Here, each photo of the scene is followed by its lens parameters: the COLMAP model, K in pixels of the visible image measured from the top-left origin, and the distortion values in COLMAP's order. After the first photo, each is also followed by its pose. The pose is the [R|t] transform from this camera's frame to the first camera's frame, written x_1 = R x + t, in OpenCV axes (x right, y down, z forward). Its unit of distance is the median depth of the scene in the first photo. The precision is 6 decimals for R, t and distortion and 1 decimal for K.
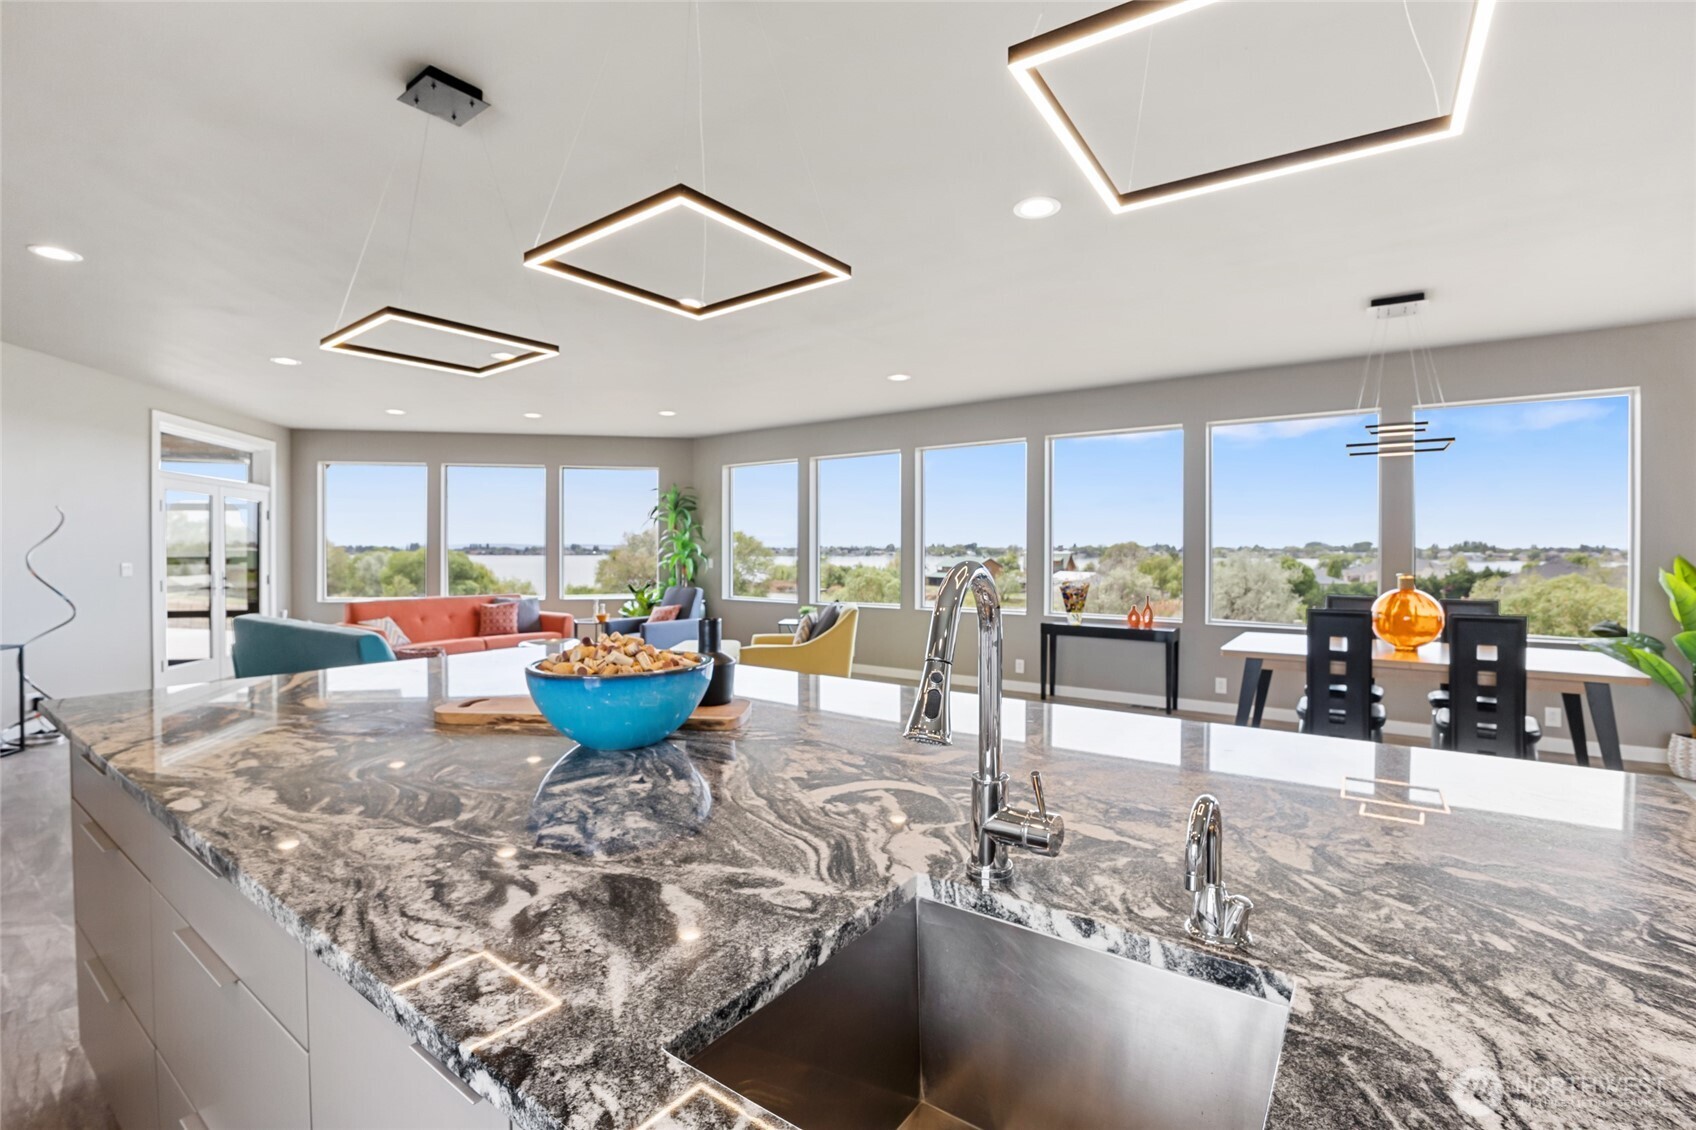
lens RADIAL K [[761.0, 0, 847.1], [0, 761.0, 551.5], [0, 0, 1]] dist [-0.008370, 0.000326]
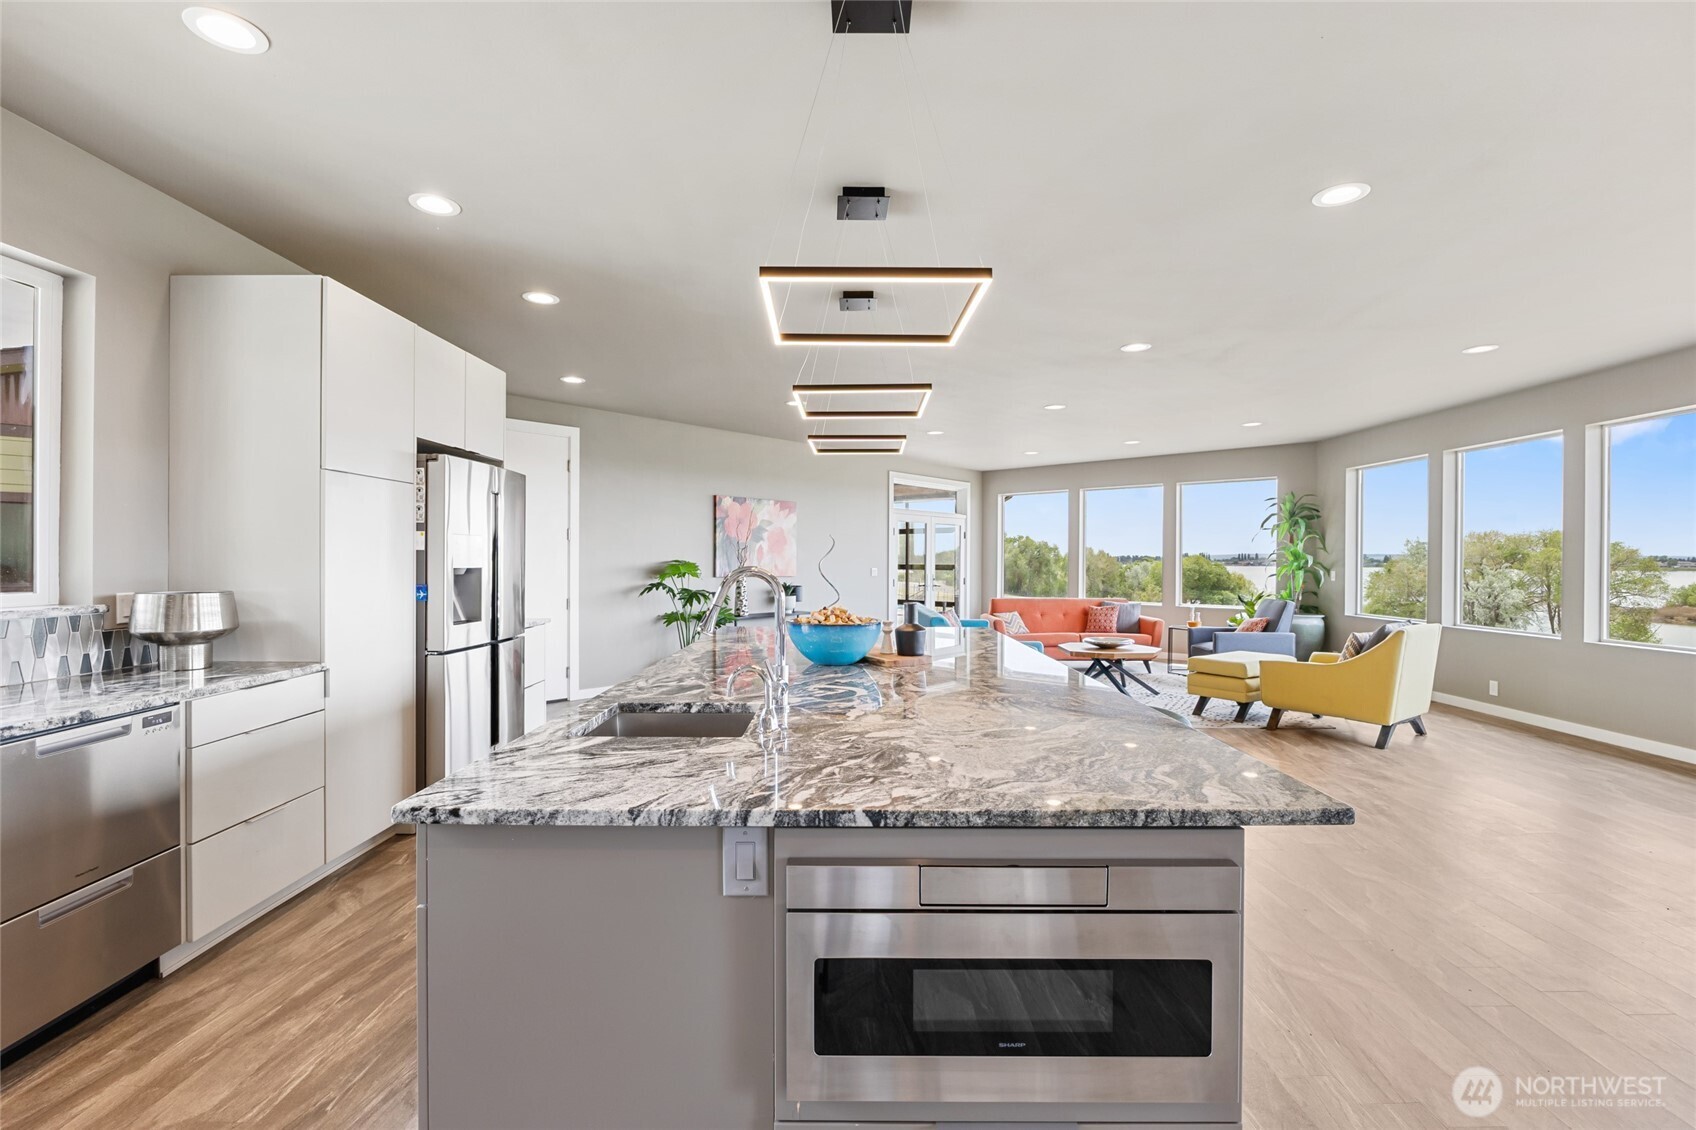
lens RADIAL K [[761.0, 0, 851.8], [0, 761.0, 558.3], [0, 0, 1]] dist [-0.008370, 0.000326]
pose [[0.605264, 0.001374, -0.796024, 0.232131], [-0.004999, 0.999985, -0.002076, -0.001007], [0.796009, 0.005236, 0.605262, -0.019359]]
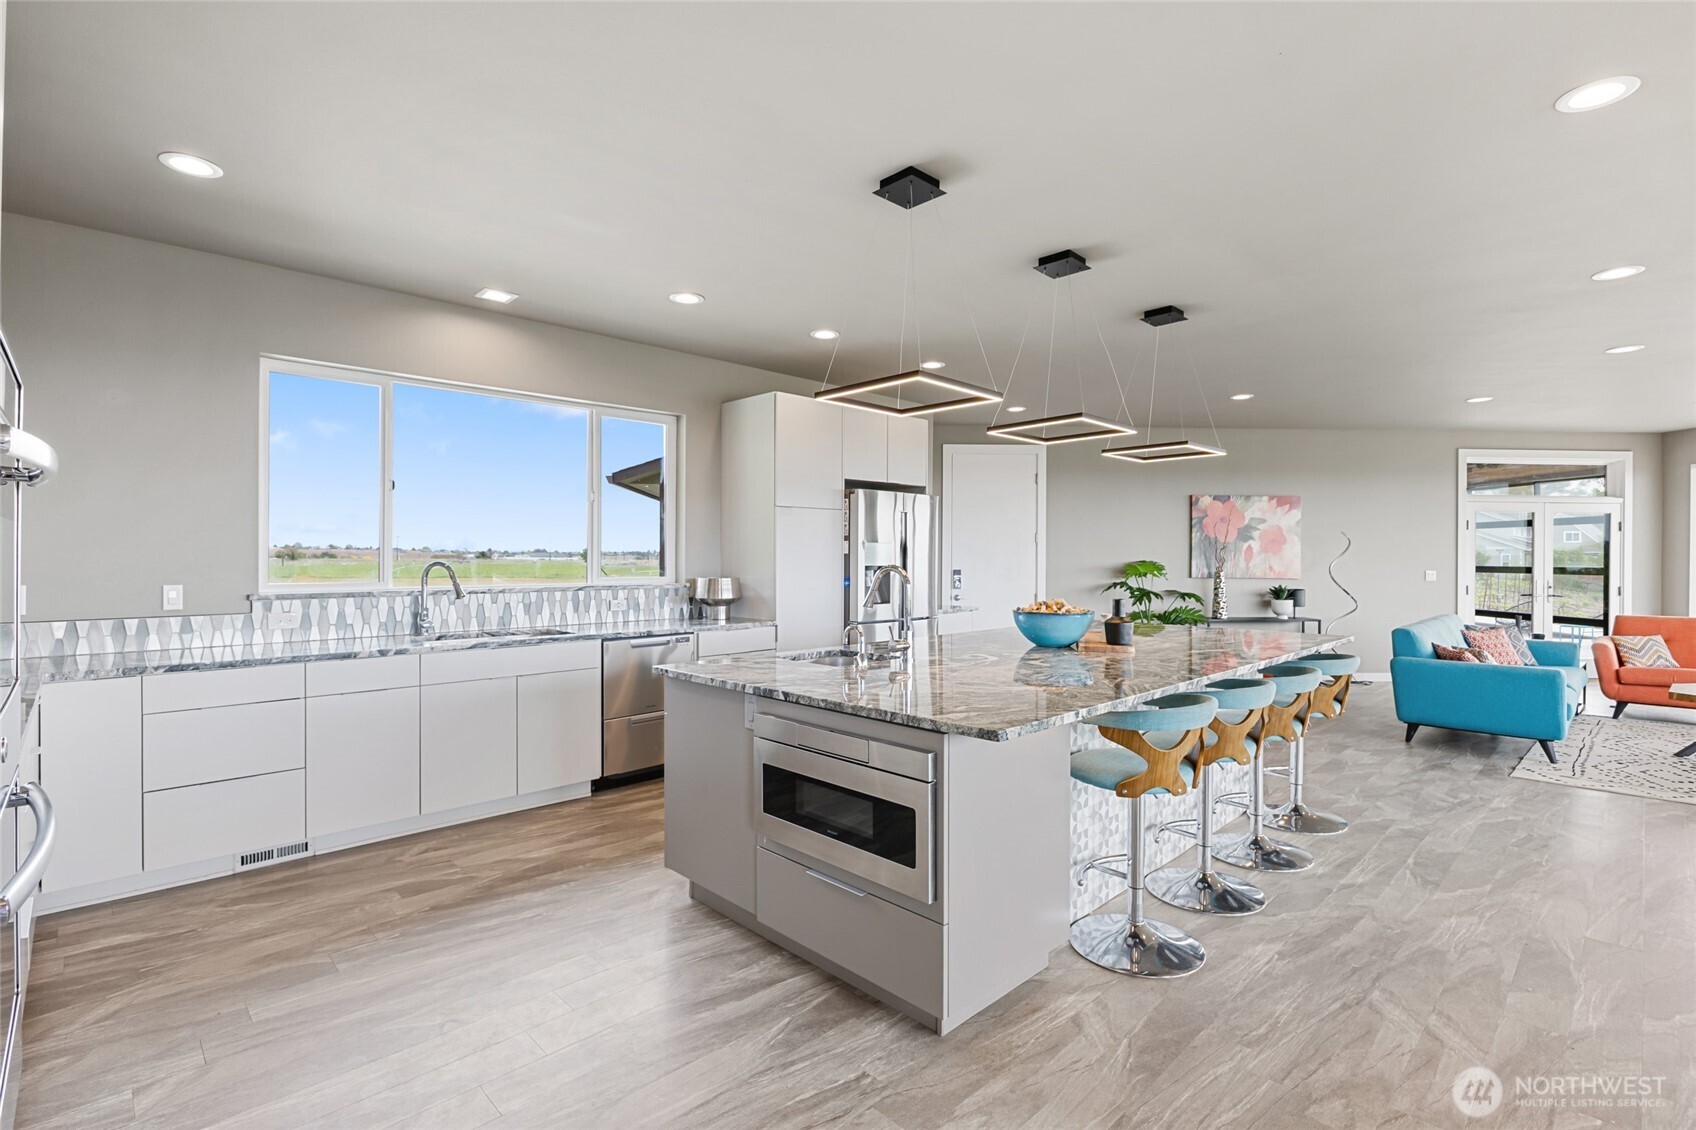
lens RADIAL K [[794.8, 0, 842.3], [0, 794.8, 564.6], [0, 0, 1]] dist [-0.024576, -0.000146]
pose [[-0.147248, 0.009282, -0.989056, 0.403658], [-0.005061, 0.999936, 0.010138, -0.002690], [0.989087, 0.006499, -0.147191, 0.136547]]
